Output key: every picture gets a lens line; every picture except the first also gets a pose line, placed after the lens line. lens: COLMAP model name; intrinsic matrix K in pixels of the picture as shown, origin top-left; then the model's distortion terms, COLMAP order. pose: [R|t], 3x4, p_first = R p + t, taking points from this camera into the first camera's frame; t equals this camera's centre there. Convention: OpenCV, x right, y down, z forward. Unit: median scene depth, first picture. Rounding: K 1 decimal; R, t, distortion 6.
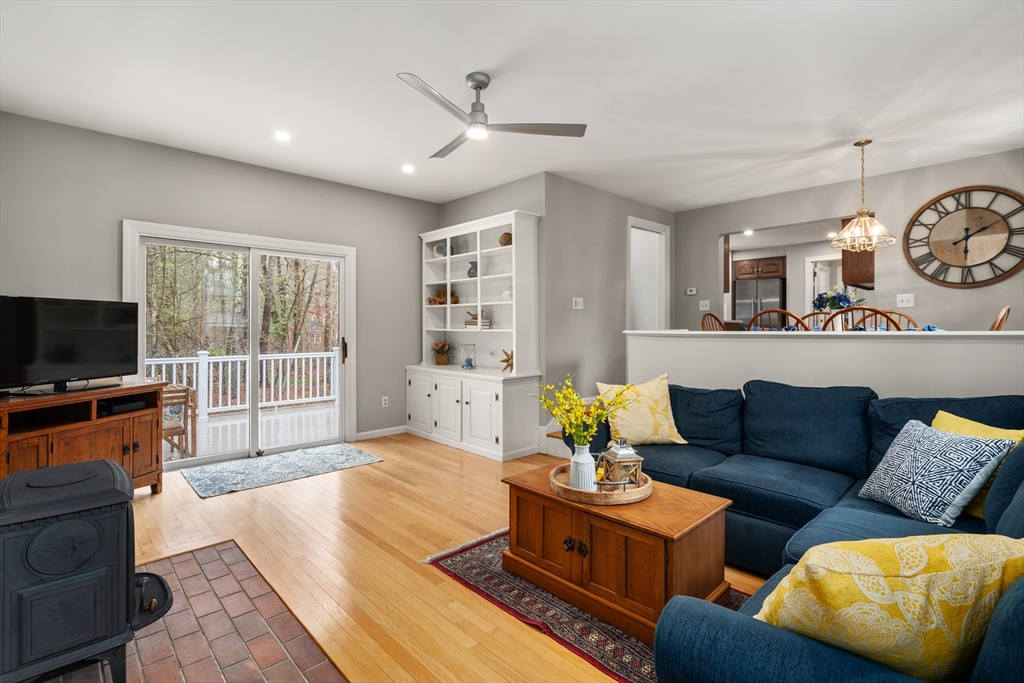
lens RADIAL K [[486.0, 0, 510.5], [0, 486.0, 325.3], [0, 0, 1]] dist [-0.002557, 0.000355]
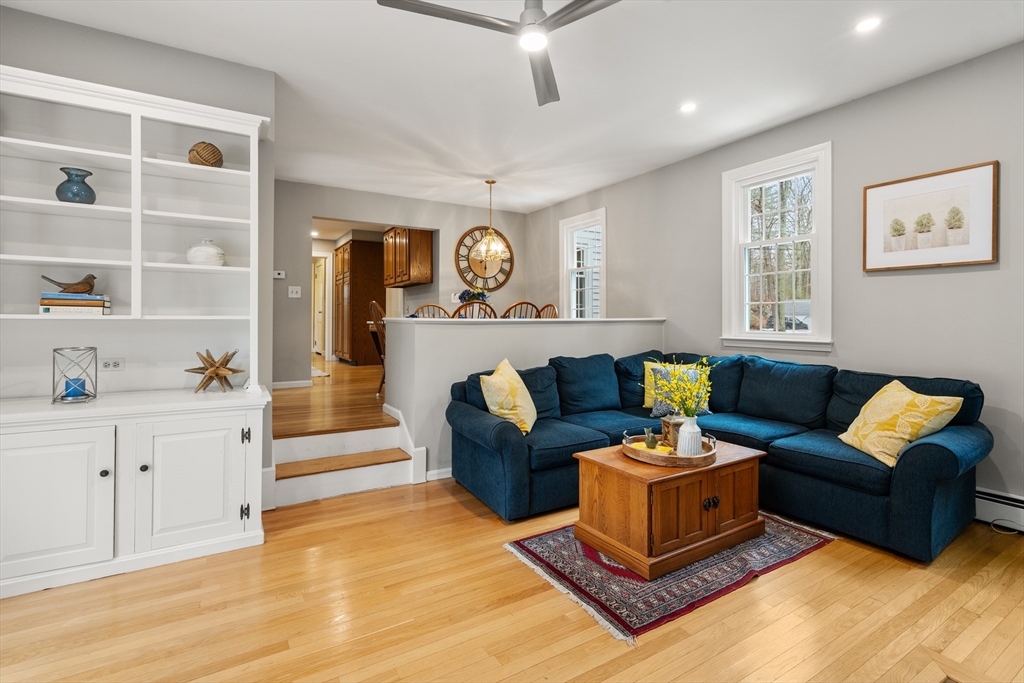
lens RADIAL K [[476.2, 0, 513.8], [0, 476.2, 317.0], [0, 0, 1]] dist [-0.007384, 0.000417]
pose [[0.206990, 0.008278, 0.978308, -0.519360], [-0.005072, 0.999960, -0.007388, 0.013404], [-0.978330, -0.003433, 0.207024, 0.600114]]
